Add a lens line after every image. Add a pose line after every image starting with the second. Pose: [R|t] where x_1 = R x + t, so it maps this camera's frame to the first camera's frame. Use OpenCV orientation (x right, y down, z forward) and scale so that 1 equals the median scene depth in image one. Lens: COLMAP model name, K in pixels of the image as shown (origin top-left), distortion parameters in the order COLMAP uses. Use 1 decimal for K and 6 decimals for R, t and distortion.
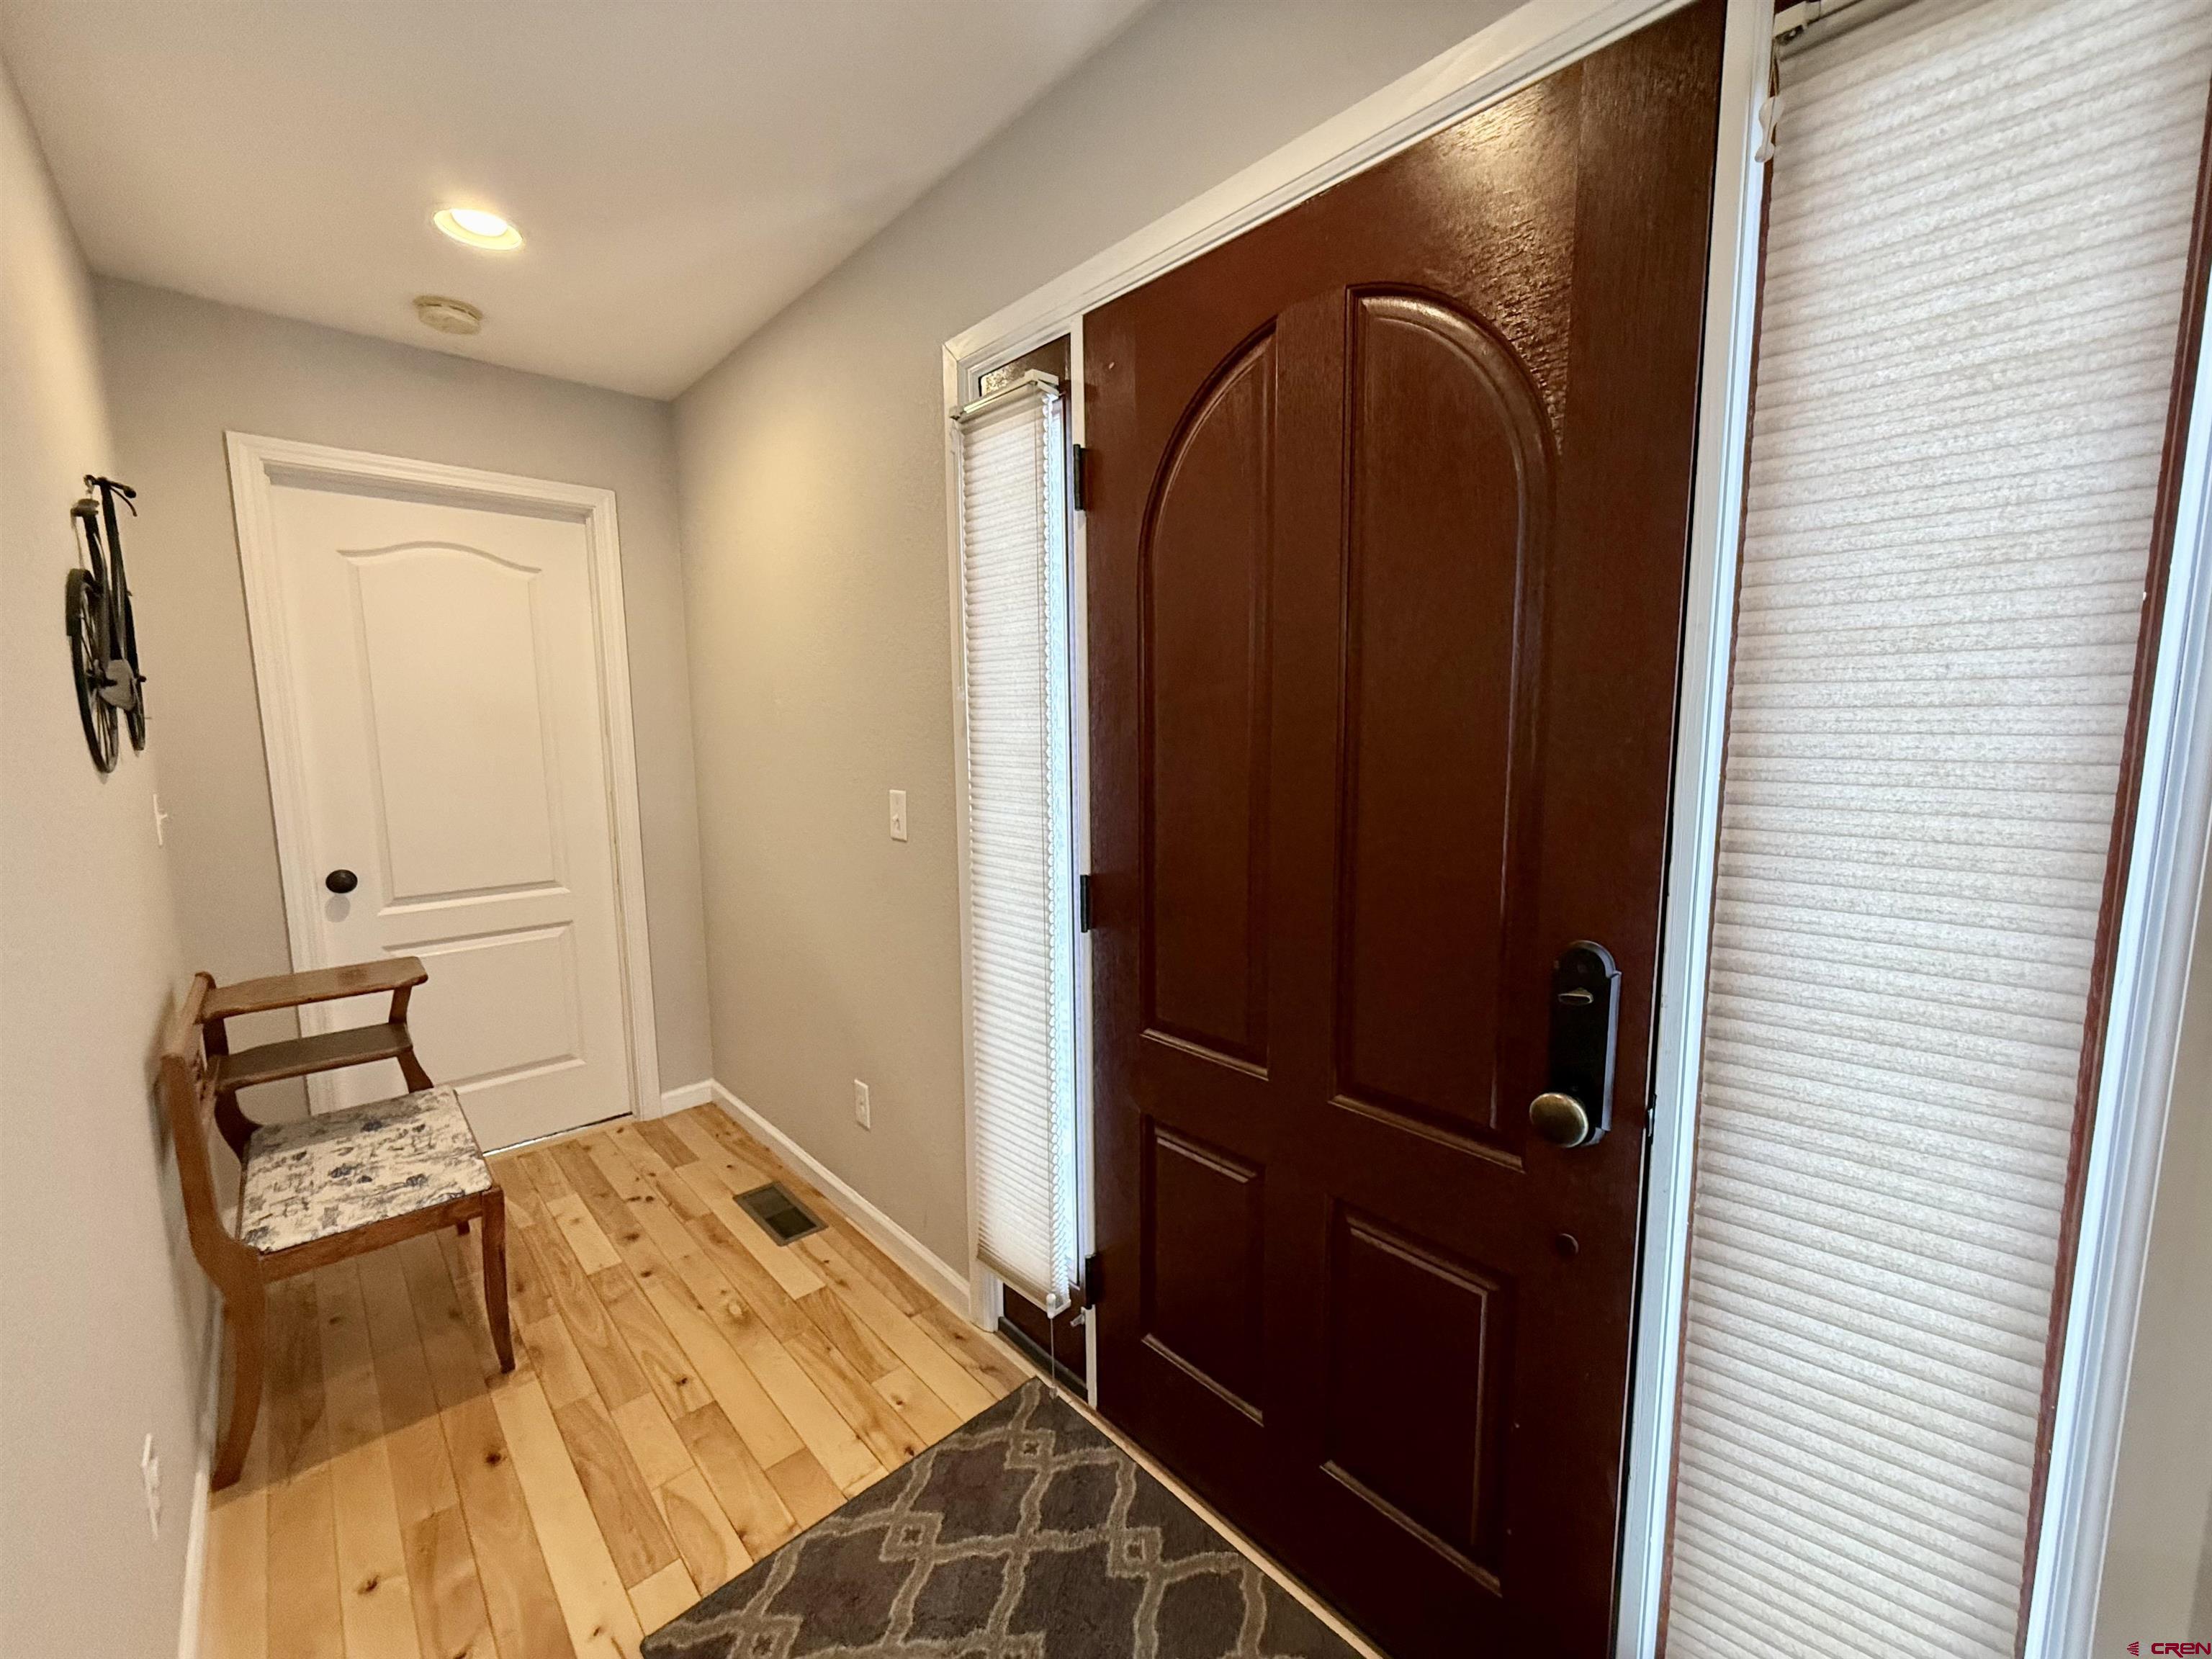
lens RADIAL K [[887.8, 0, 1103.9], [0, 887.8, 831.1], [0, 0, 1]] dist [0.014934, -0.006447]
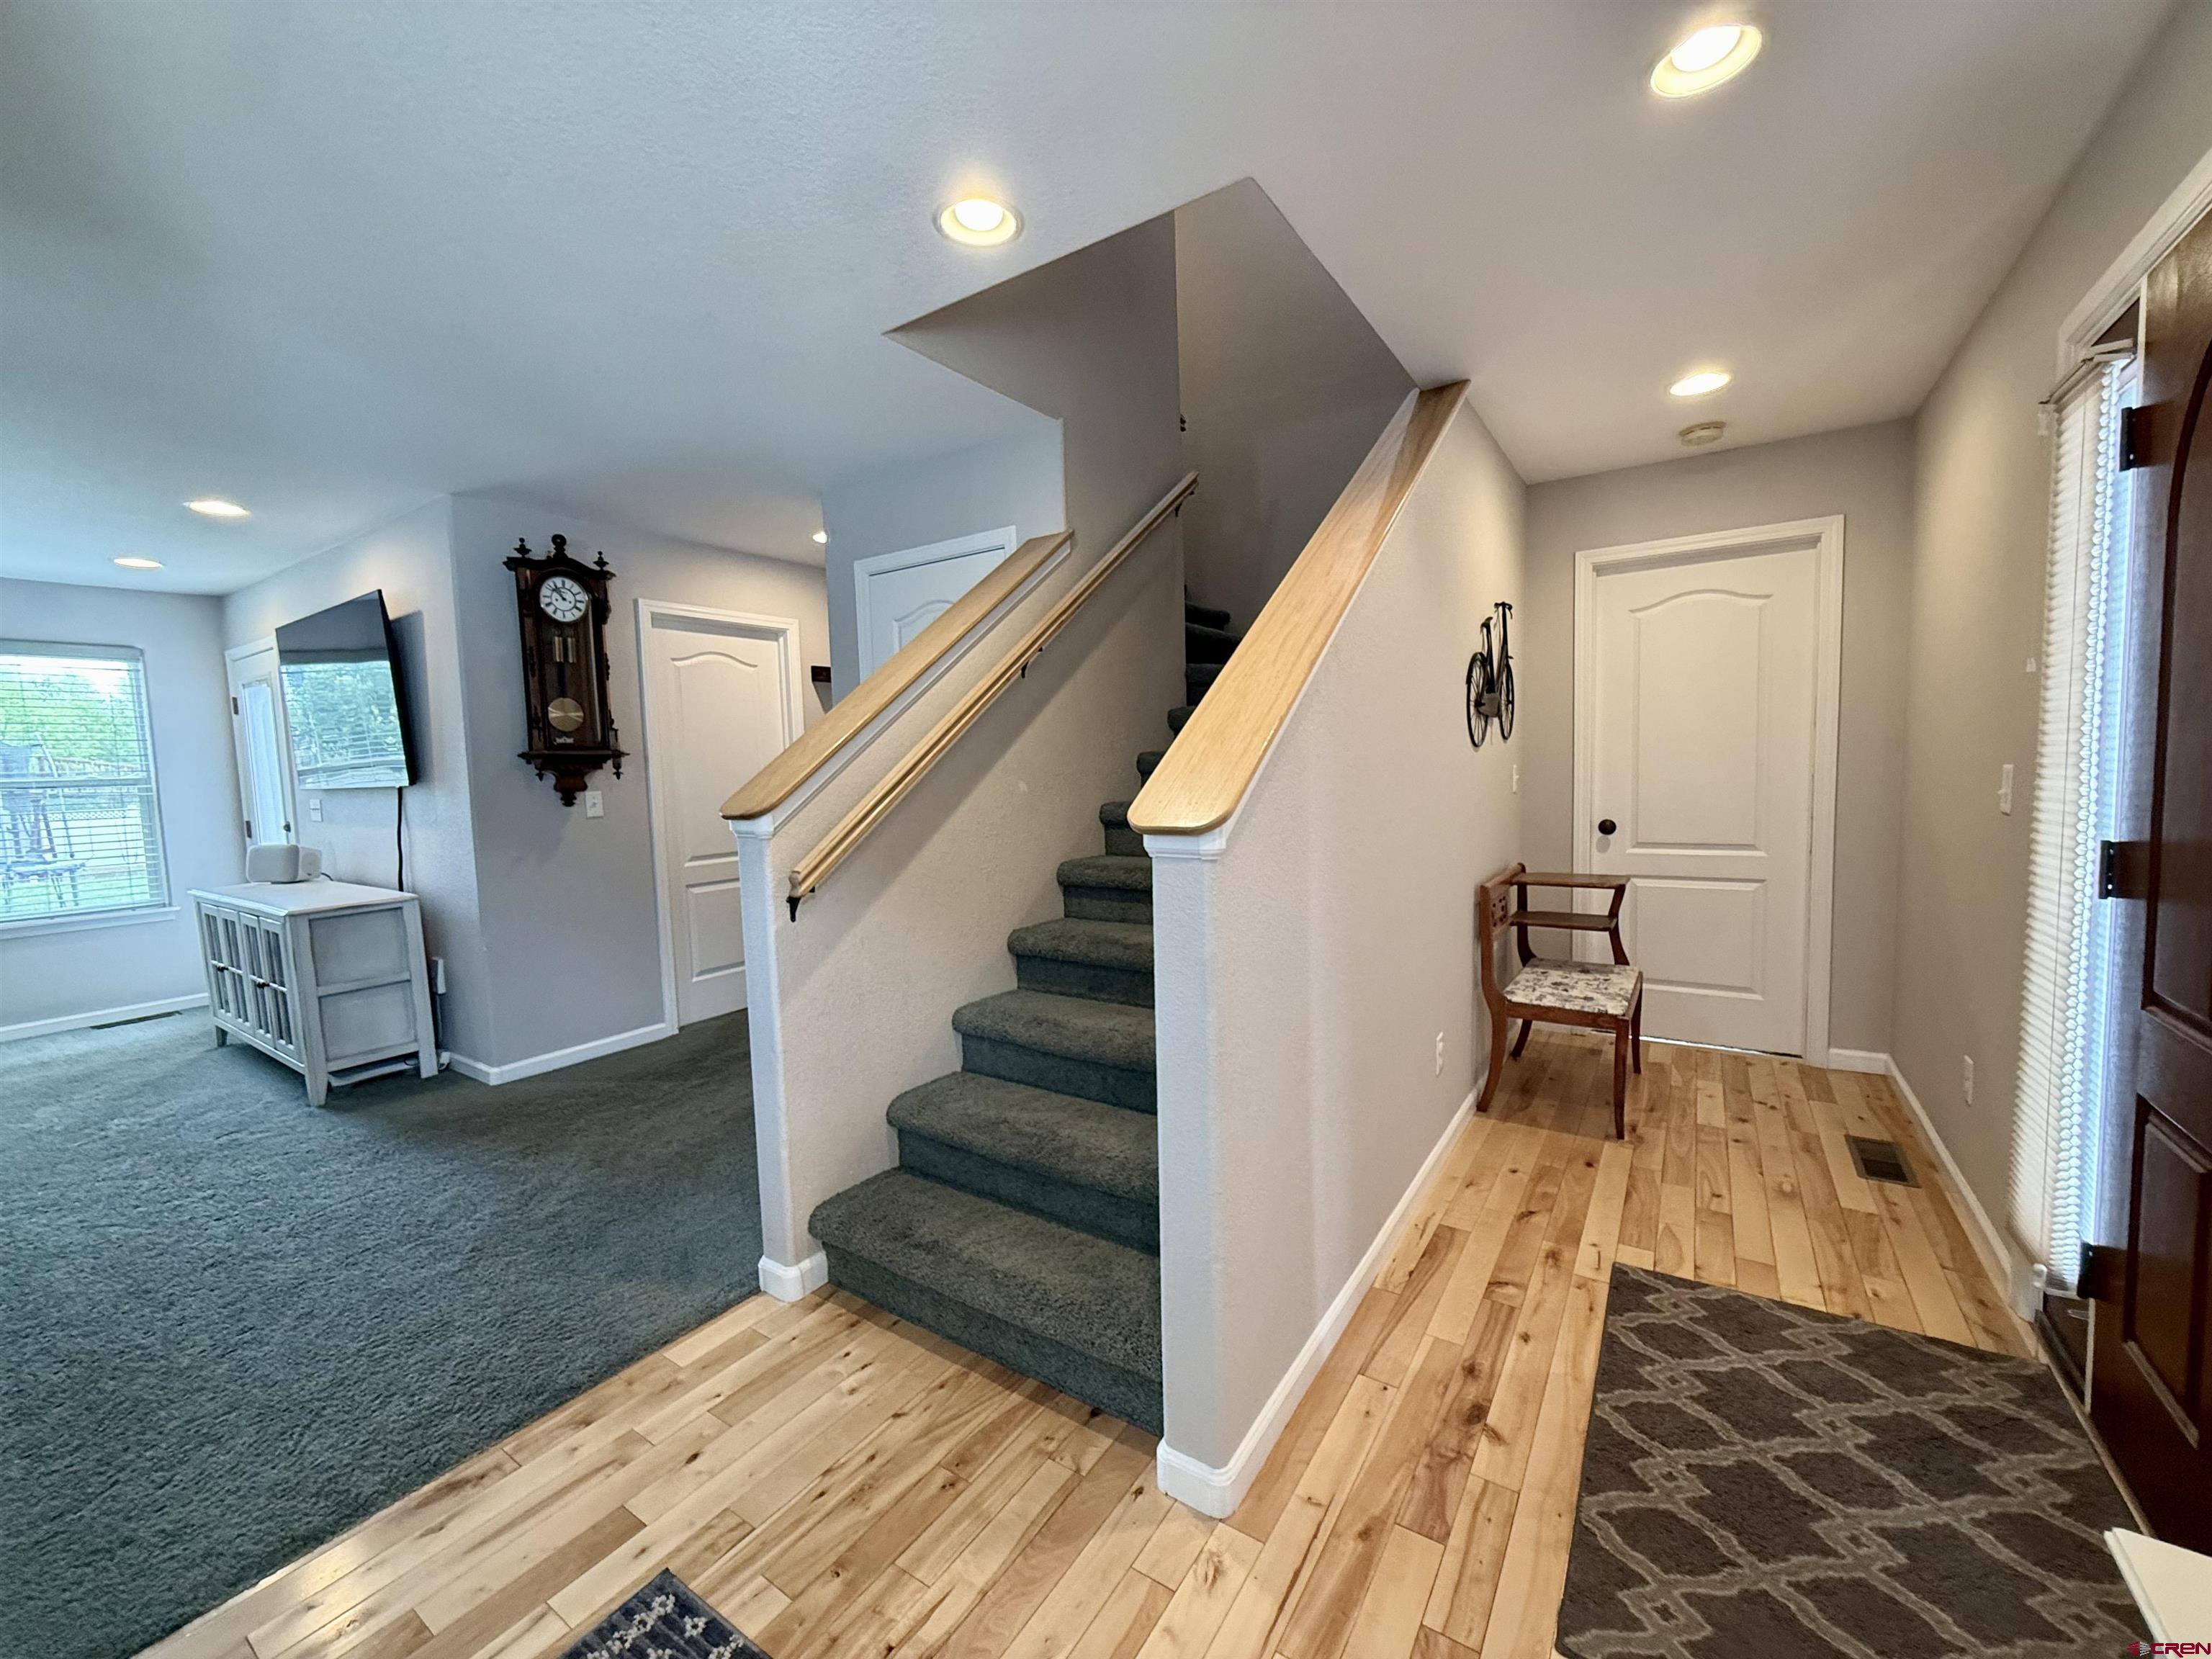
lens RADIAL K [[881.0, 0, 1114.2], [0, 881.0, 830.1], [0, 0, 1]] dist [-0.001807, -0.000038]
pose [[0.237472, 0.078213, -0.968240, 0.566636], [-0.089056, 0.994309, 0.058477, 0.068167], [0.967303, 0.072341, 0.243086, -0.253262]]
